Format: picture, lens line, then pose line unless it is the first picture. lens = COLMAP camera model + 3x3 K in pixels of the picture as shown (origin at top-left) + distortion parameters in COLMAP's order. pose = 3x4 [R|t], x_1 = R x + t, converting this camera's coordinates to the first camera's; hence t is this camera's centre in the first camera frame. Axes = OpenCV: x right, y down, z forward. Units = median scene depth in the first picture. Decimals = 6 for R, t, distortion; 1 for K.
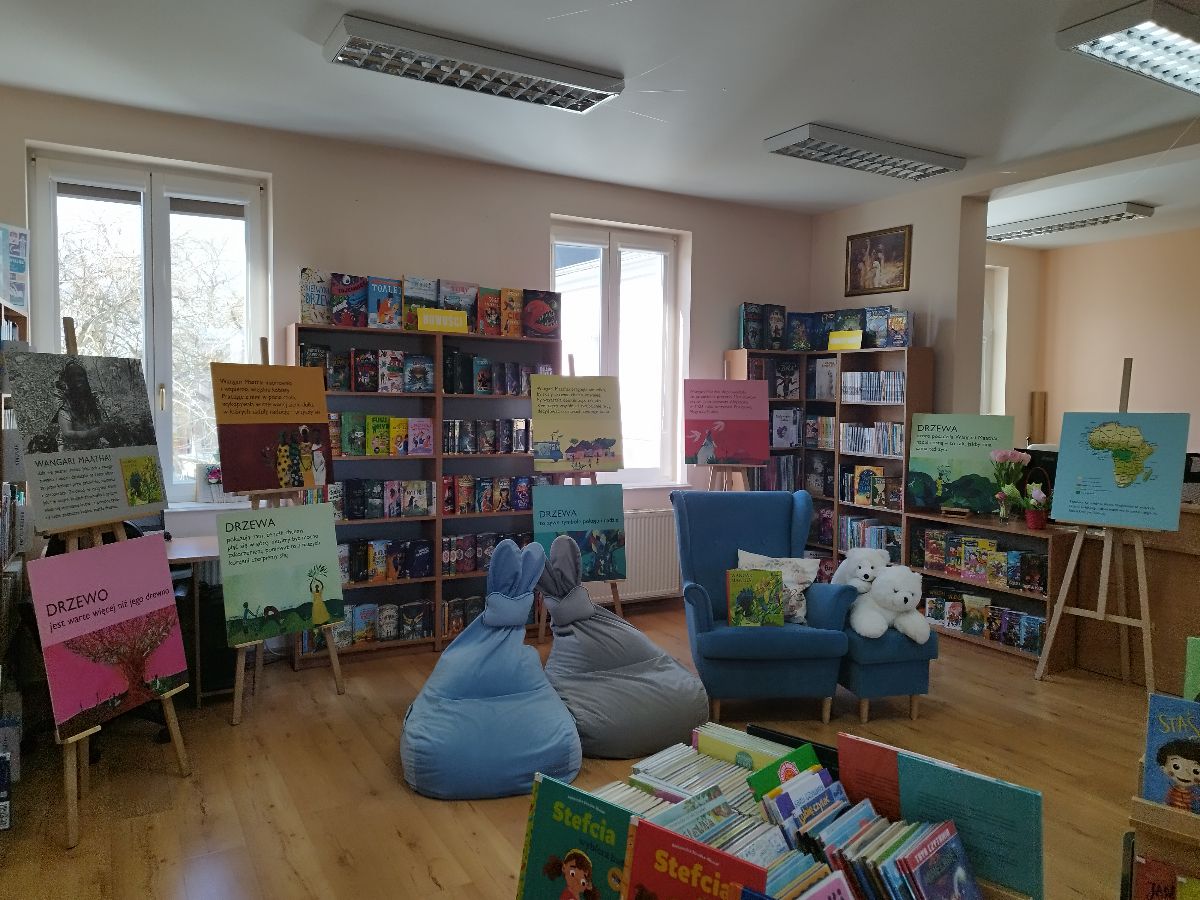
lens RADIAL K [[859.4, 0, 594.1], [0, 859.4, 441.4], [0, 0, 1]] dist [0.032781, -0.029535]
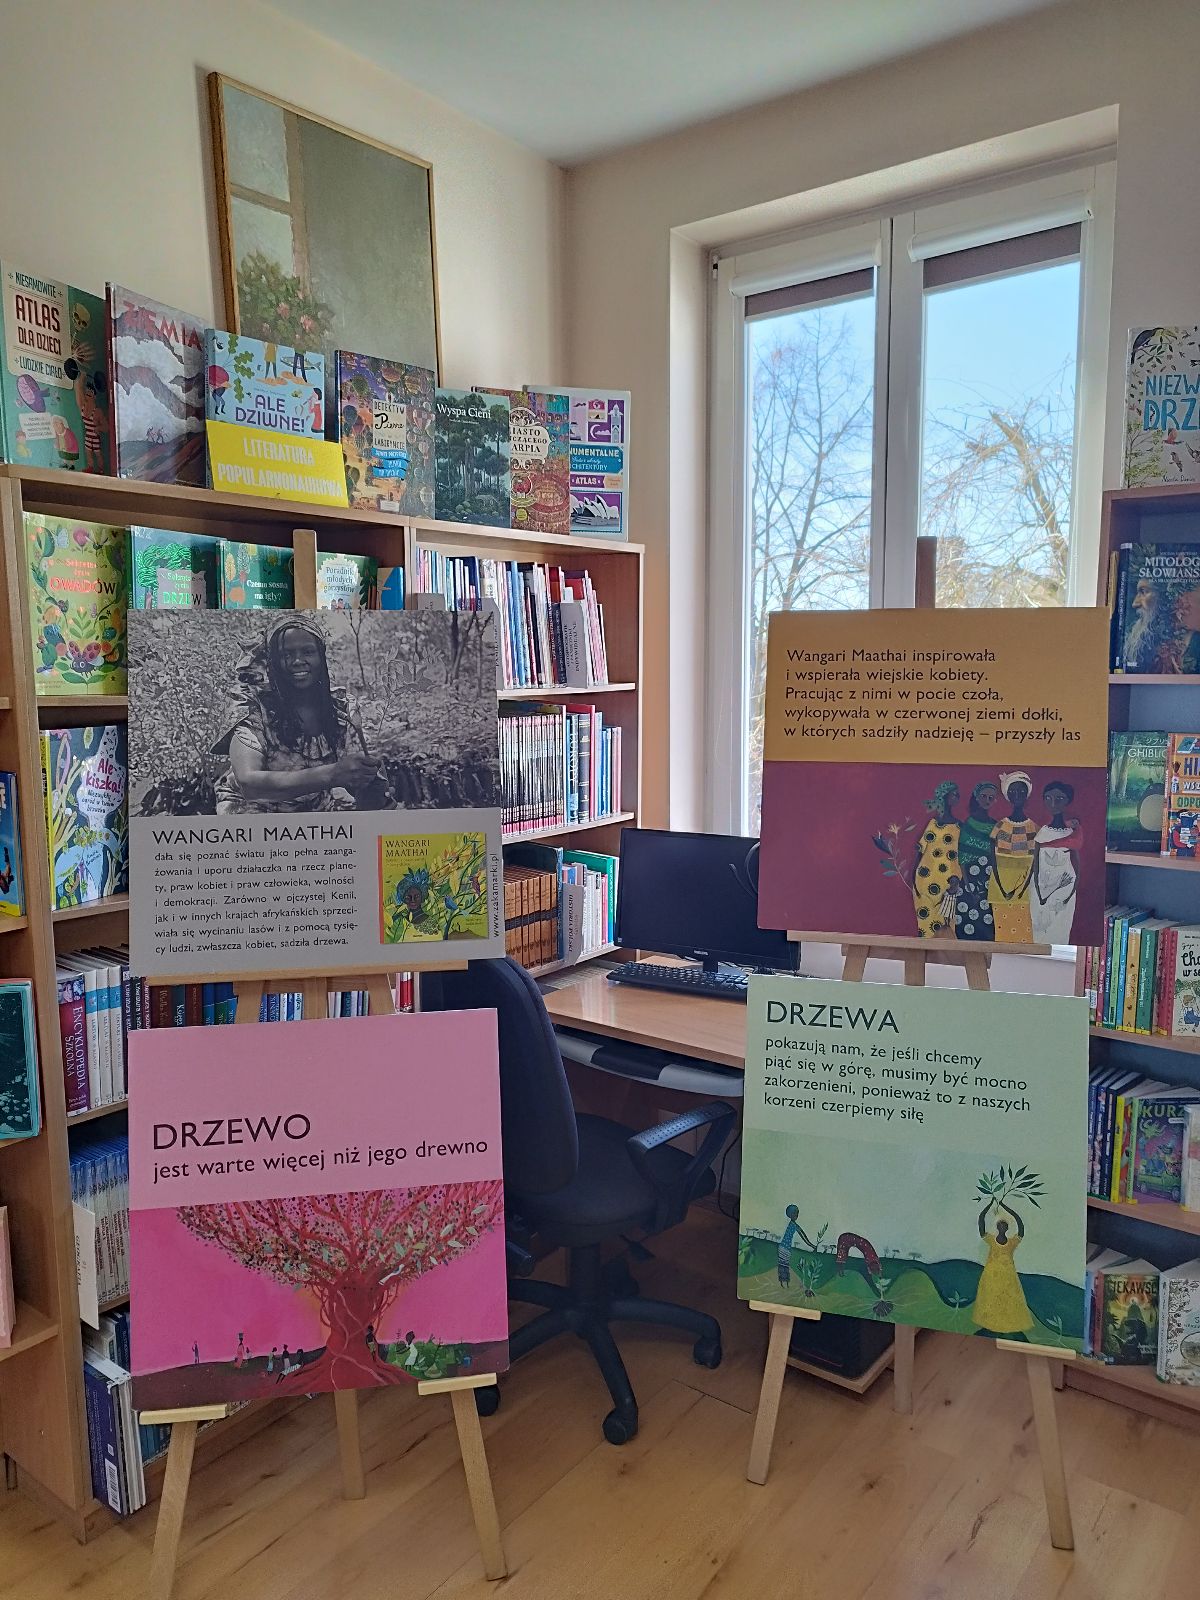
lens RADIAL K [[1142.9, 0, 609.5], [0, 1142.9, 800.8], [0, 0, 1]] dist [0.030803, -0.029746]
pose [[0.395028, 0.086041, -0.914631, 0.028249], [-0.039639, 0.996274, 0.076601, -0.030408], [0.917814, 0.005995, 0.396966, 0.545209]]
